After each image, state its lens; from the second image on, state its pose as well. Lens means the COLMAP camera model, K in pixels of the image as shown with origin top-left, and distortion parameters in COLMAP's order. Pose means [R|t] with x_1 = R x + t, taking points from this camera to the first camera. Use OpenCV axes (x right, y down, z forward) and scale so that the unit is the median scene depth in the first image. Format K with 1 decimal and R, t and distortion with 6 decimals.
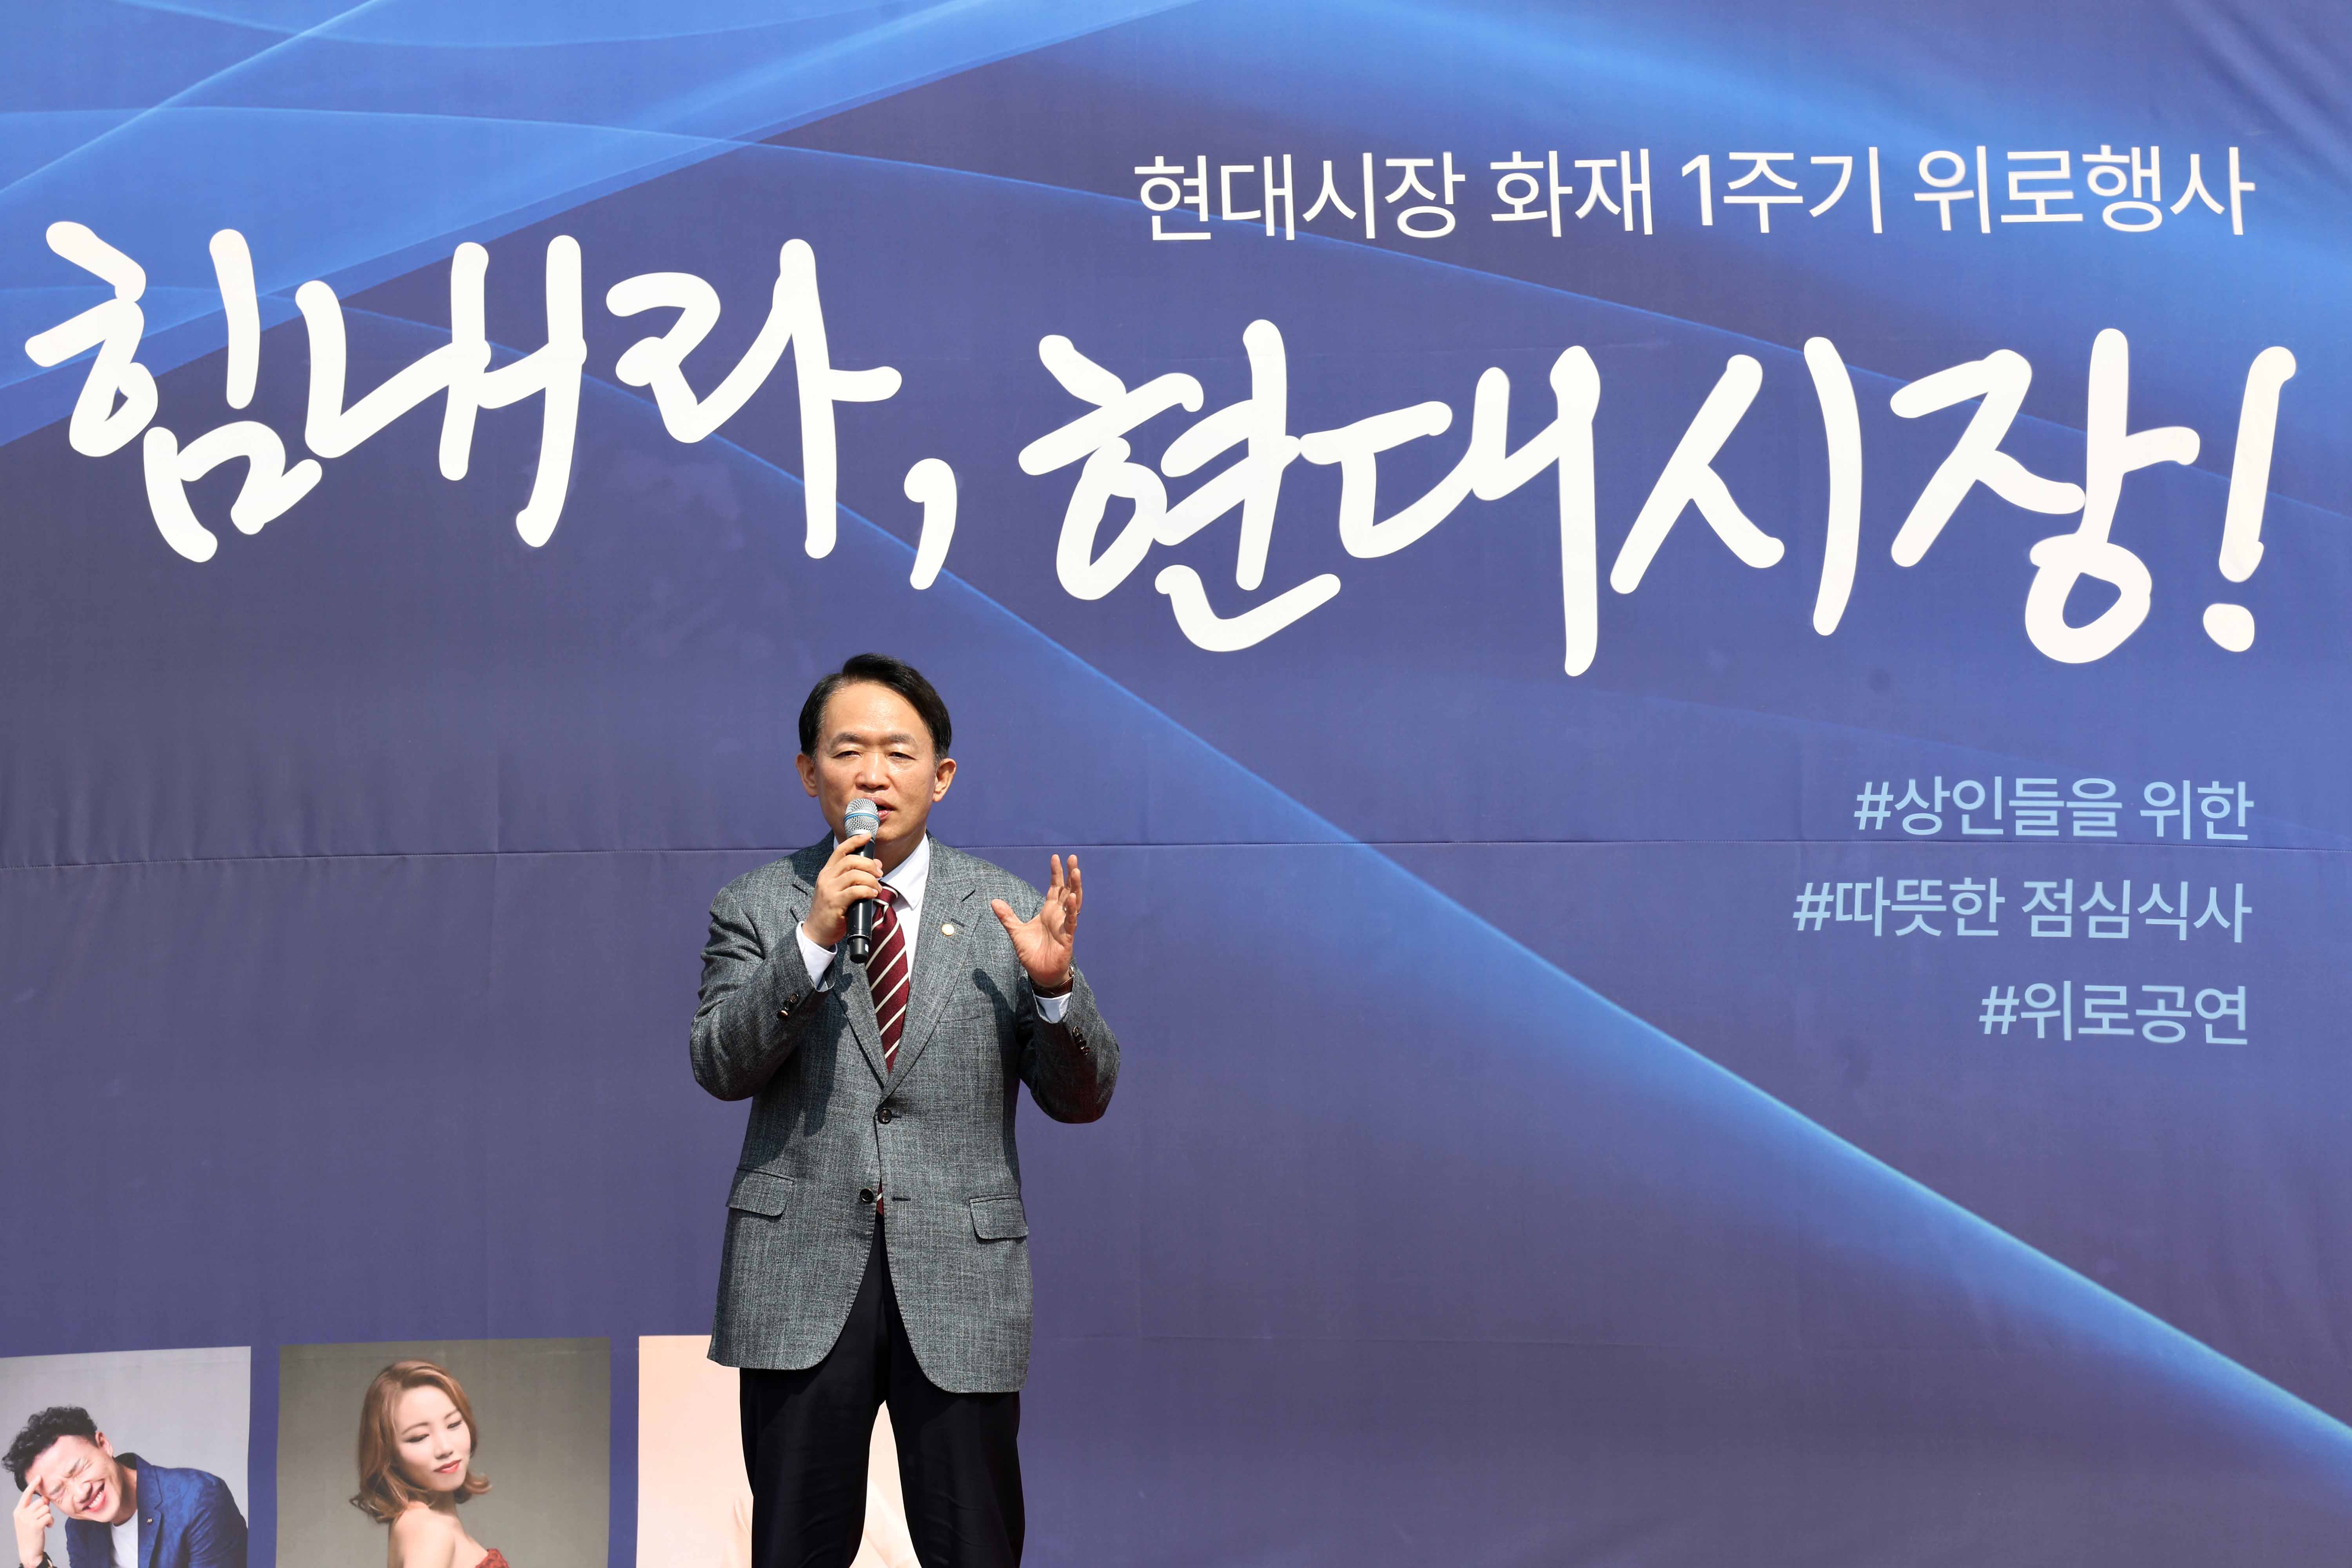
lens RADIAL K [[14391.5, 0, 1176.0], [0, 14391.5, 784.0], [0, 0, 1]] dist [0.687348, 125.599470]
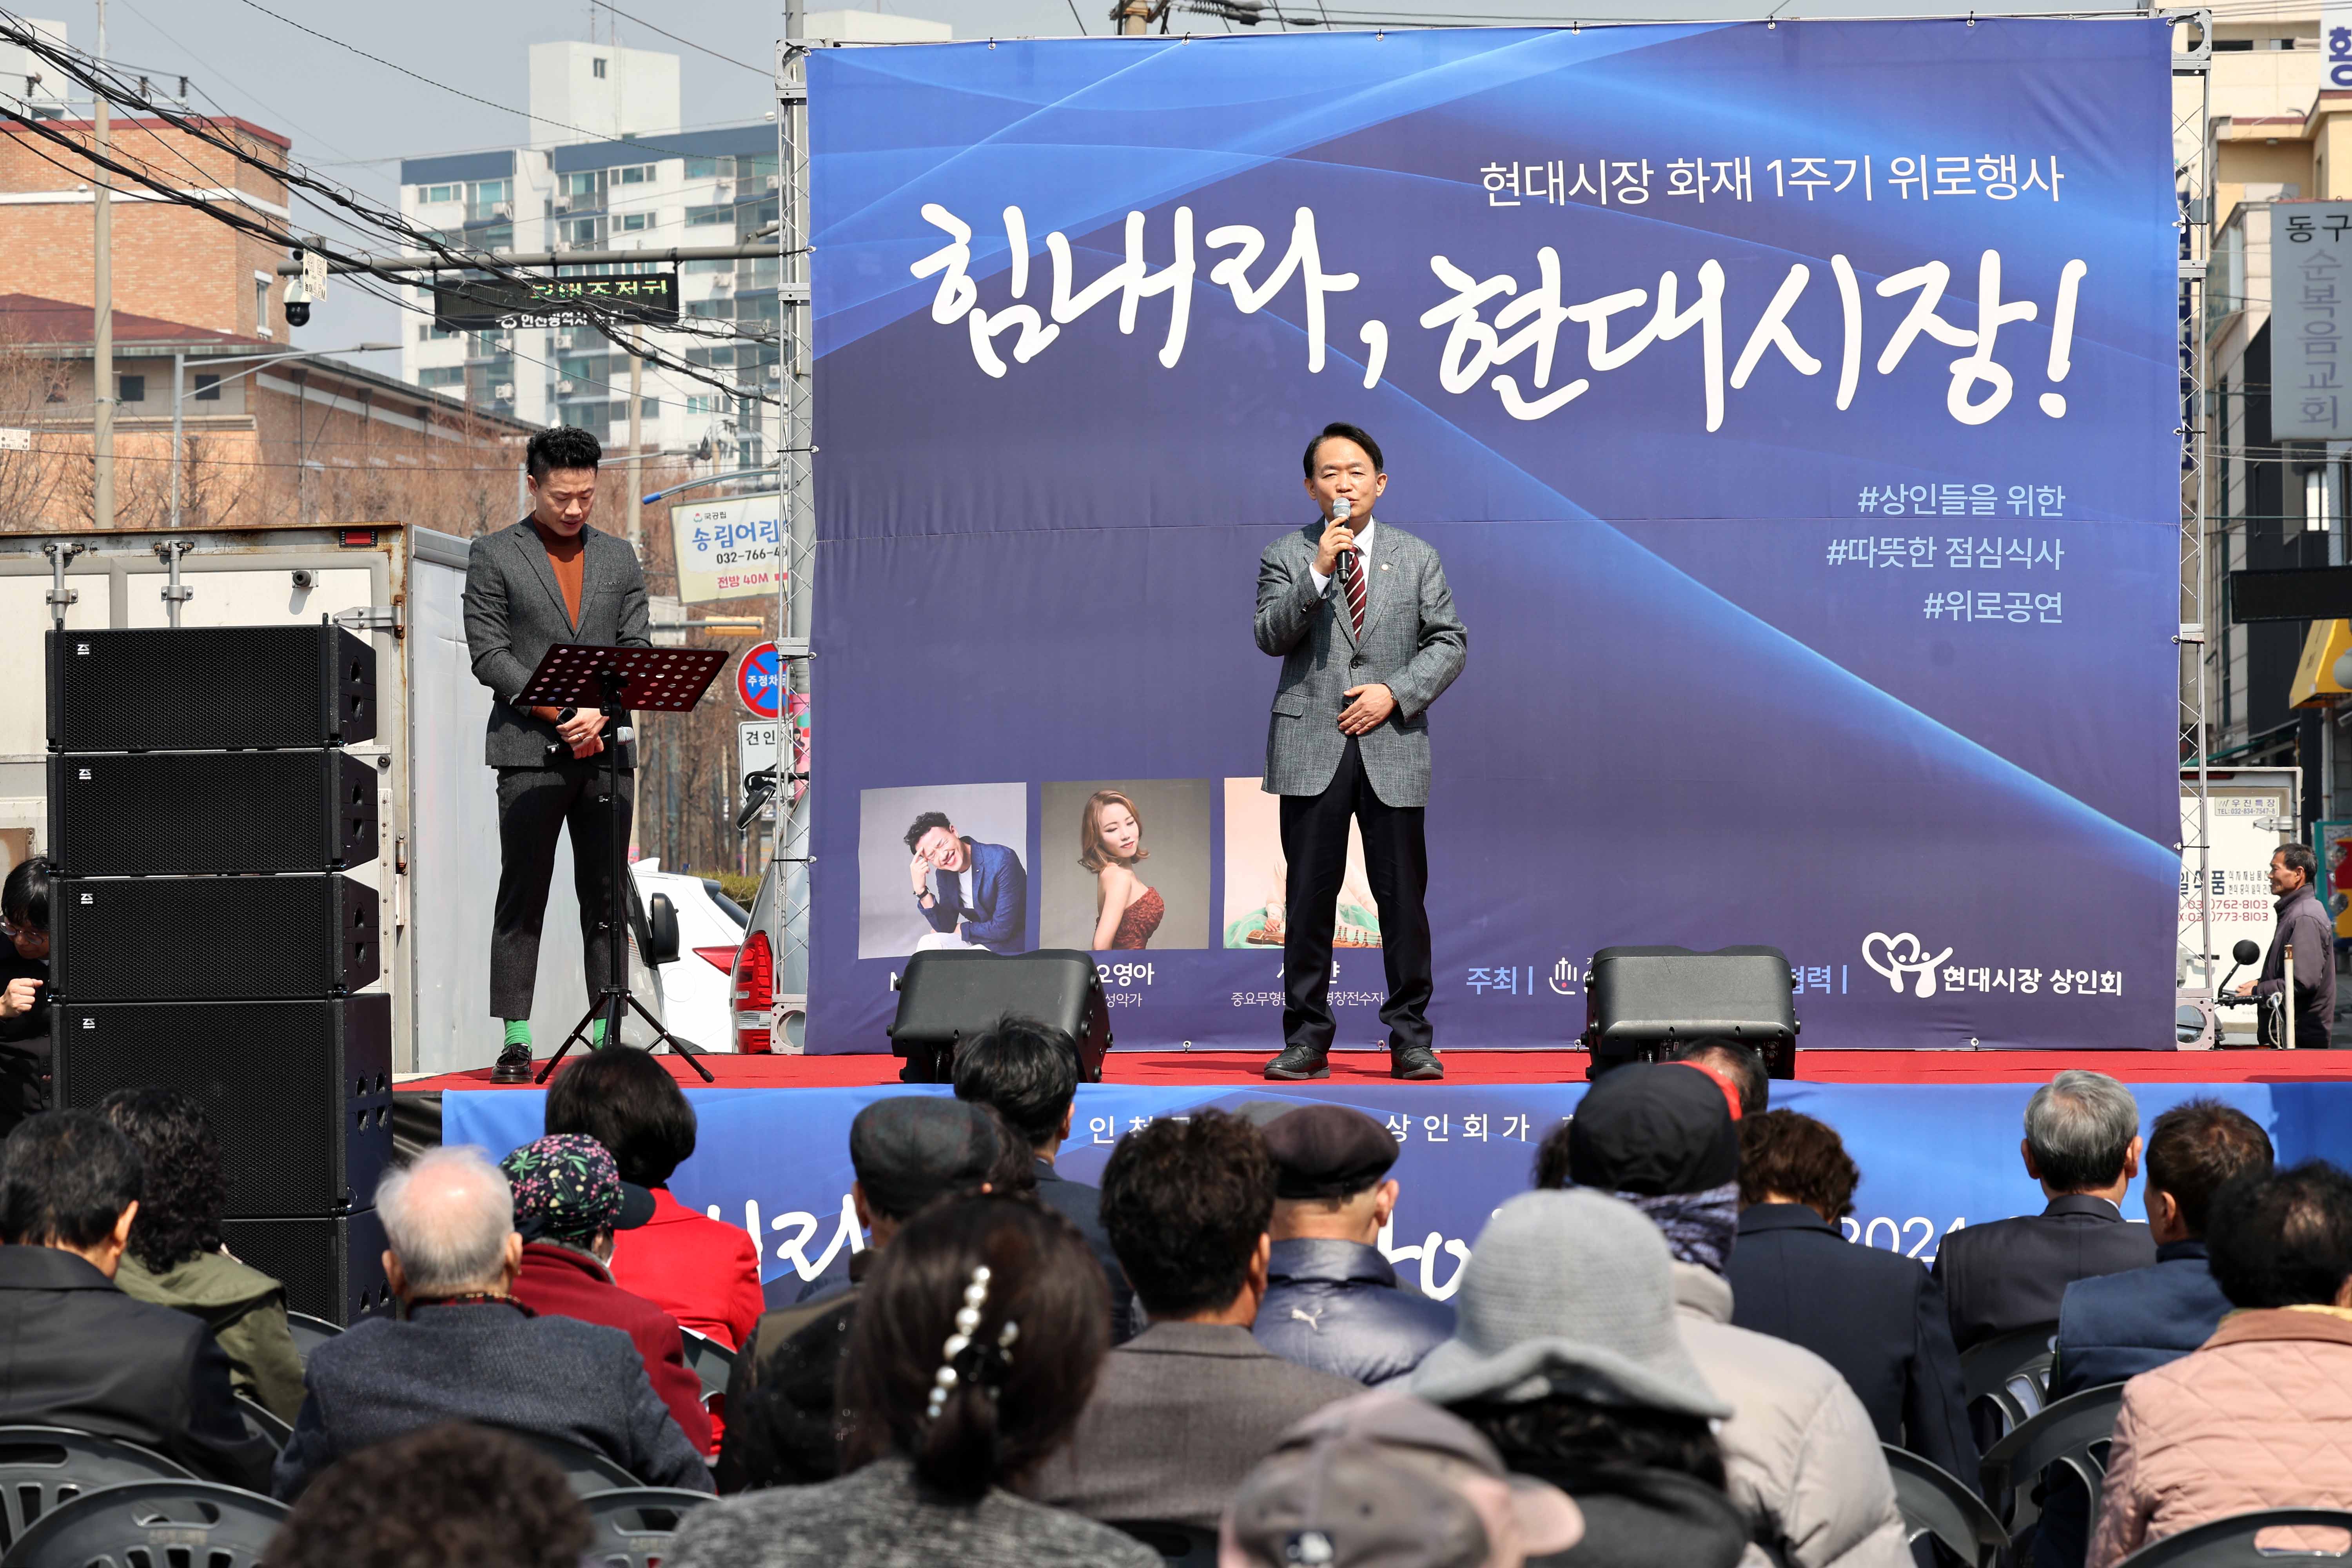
lens RADIAL K [[6296.6, 0, 1176.0], [0, 6296.6, 784.0], [0, 0, 1]] dist [-0.073154, 1.774552]
pose [[0.998534, -0.002551, -0.054066, 0.001724], [0.004740, 0.999172, 0.040405, 0.005047], [0.053918, -0.040602, 0.997720, 0.160767]]
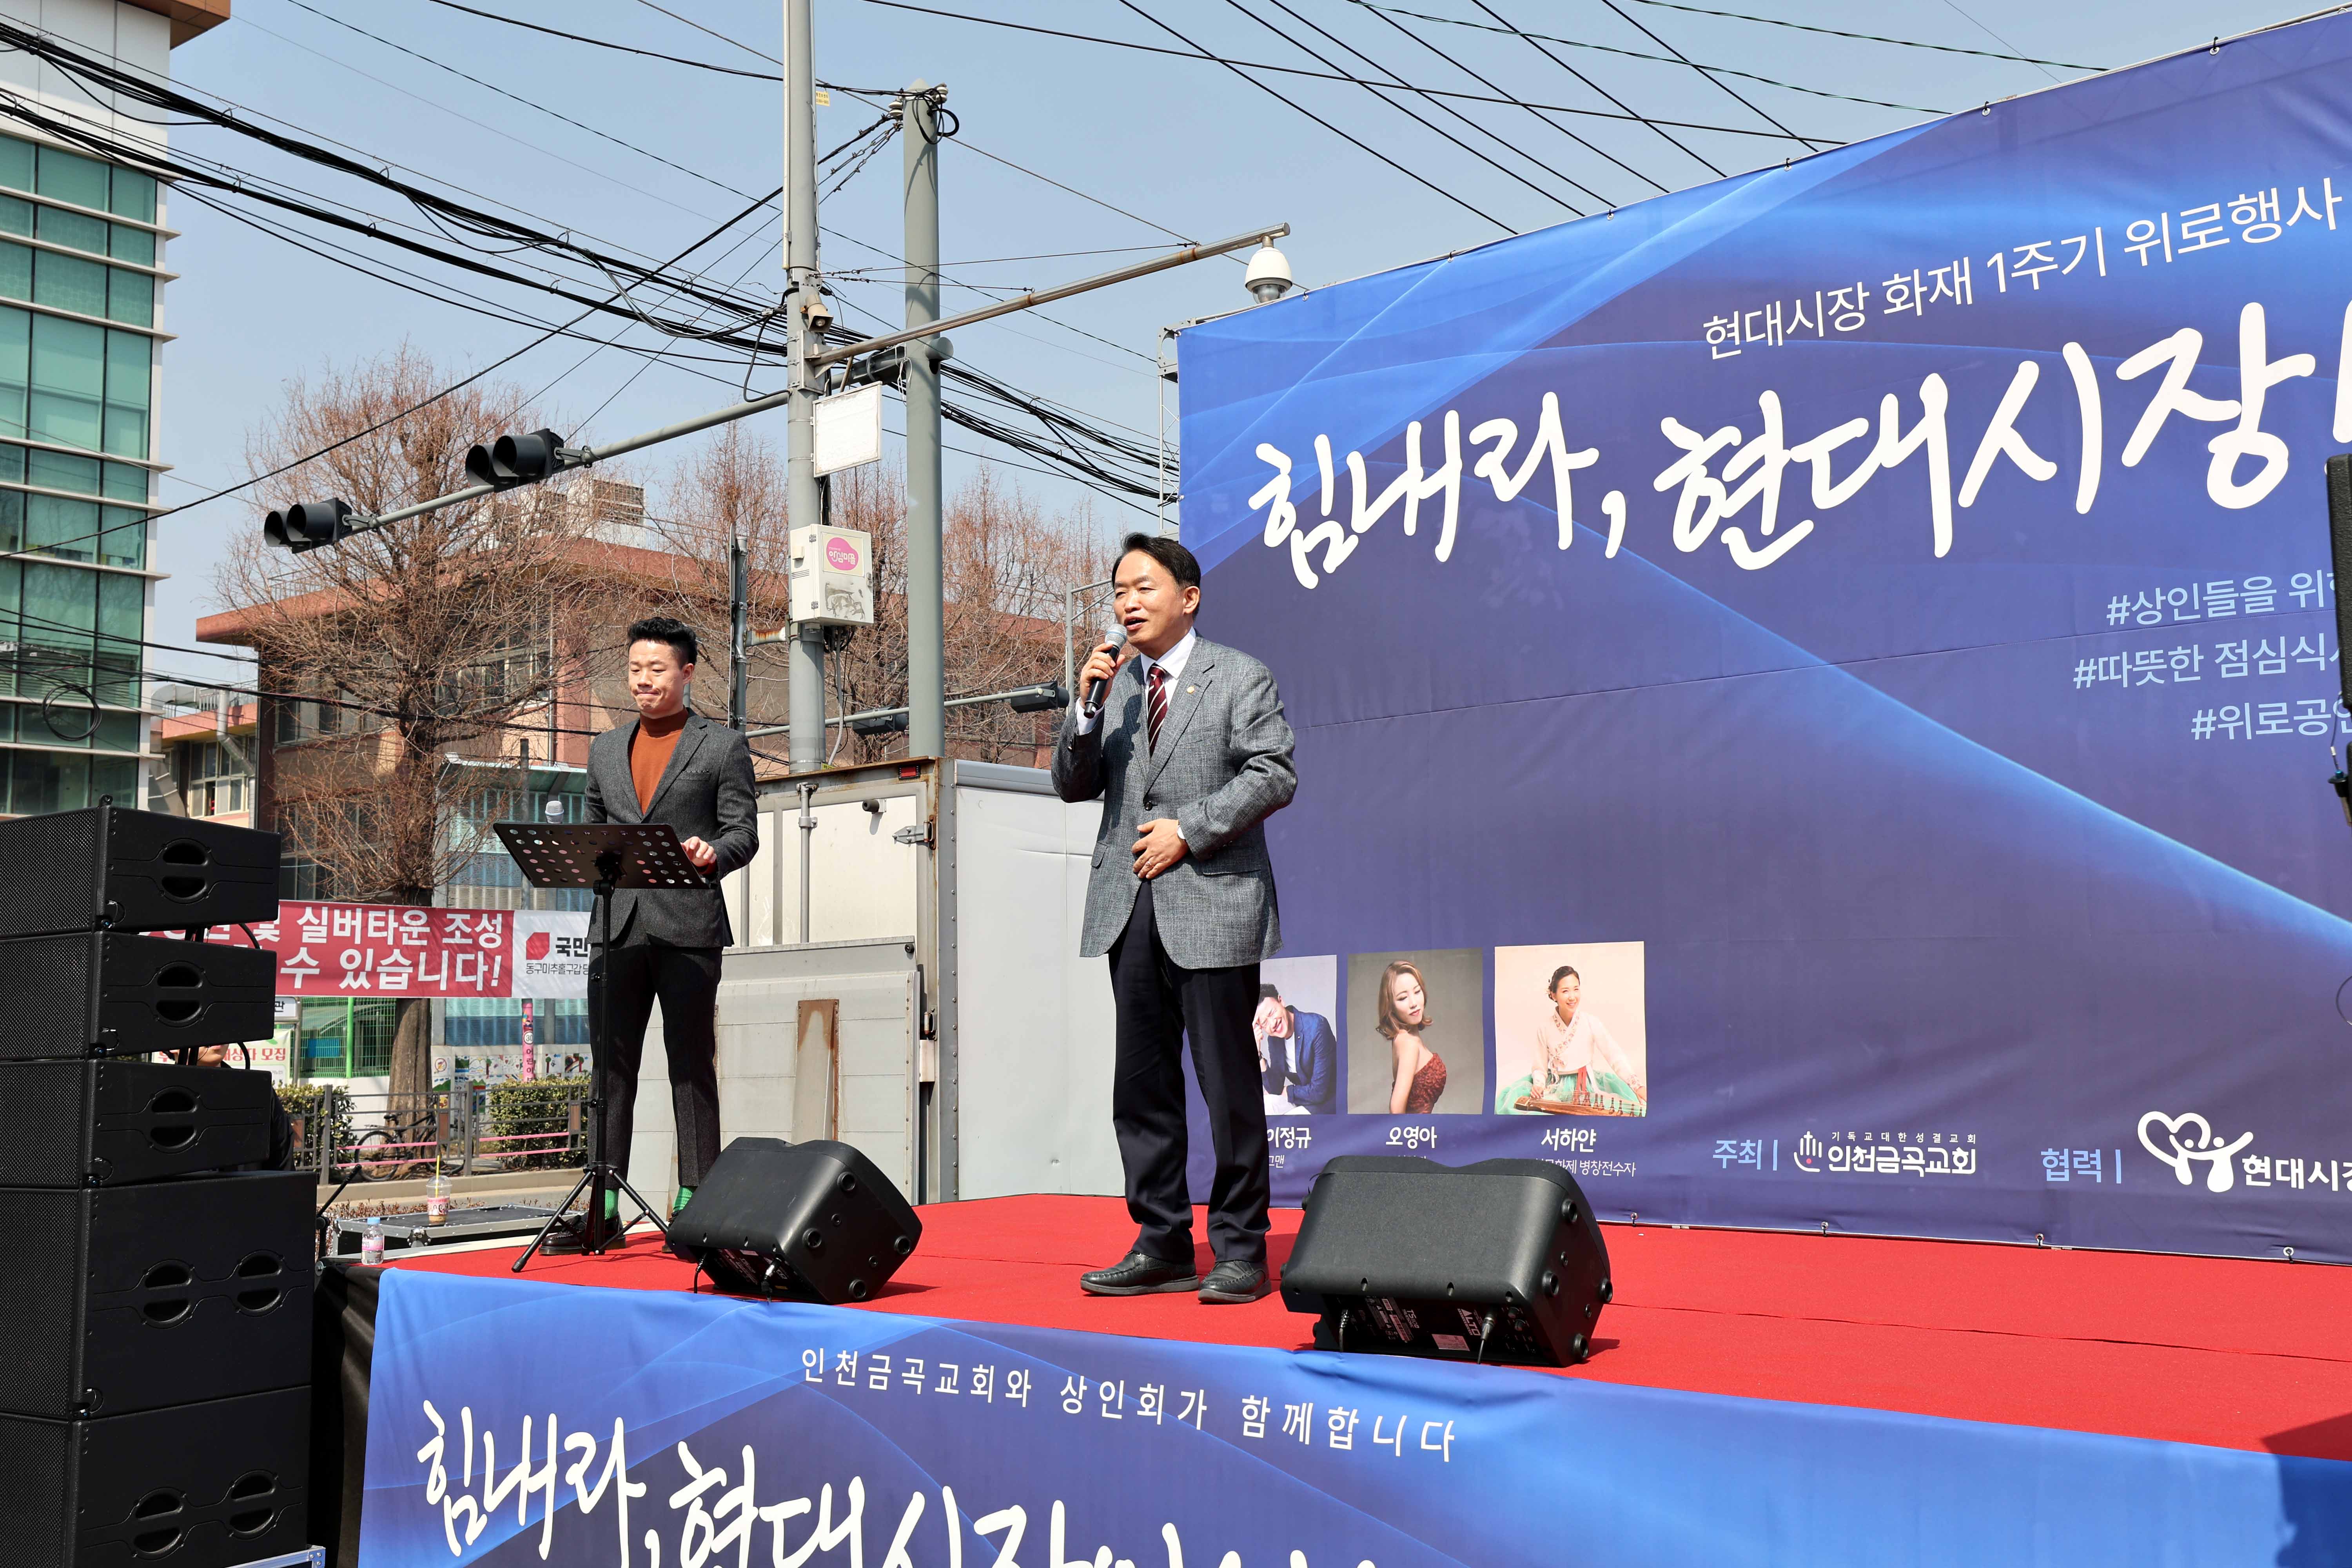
lens RADIAL K [[2402.2, 0, 1175.5], [0, 2402.2, 734.0], [0, 0, 1]] dist [0.057259, 0.098584]
pose [[0.806406, -0.080723, -0.585827, 0.123594], [0.051474, 0.996461, -0.066451, 0.028833], [0.589118, 0.023432, 0.807707, 0.704822]]
